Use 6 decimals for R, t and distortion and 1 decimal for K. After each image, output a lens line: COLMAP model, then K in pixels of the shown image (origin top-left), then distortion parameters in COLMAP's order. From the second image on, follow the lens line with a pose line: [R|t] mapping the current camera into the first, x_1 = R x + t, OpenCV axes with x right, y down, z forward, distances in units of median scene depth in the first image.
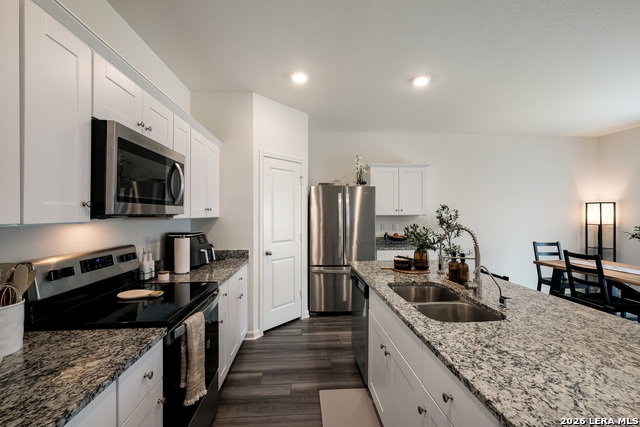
lens RADIAL K [[281.1, 0, 321.8], [0, 281.1, 212.3], [0, 0, 1]] dist [0.003523, -0.000122]
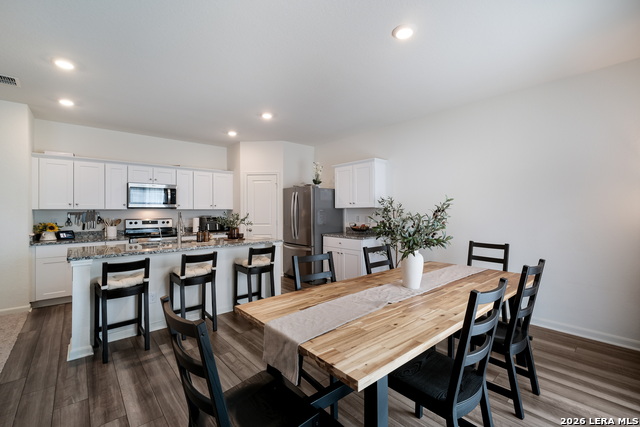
lens RADIAL K [[281.1, 0, 323.7], [0, 281.1, 208.4], [0, 0, 1]] dist [0.003523, -0.000122]
pose [[0.604694, -0.009857, -0.796397, 1.105467], [0.006858, 0.999951, -0.007169, 0.020280], [0.796428, -0.001126, 0.604732, 0.232896]]
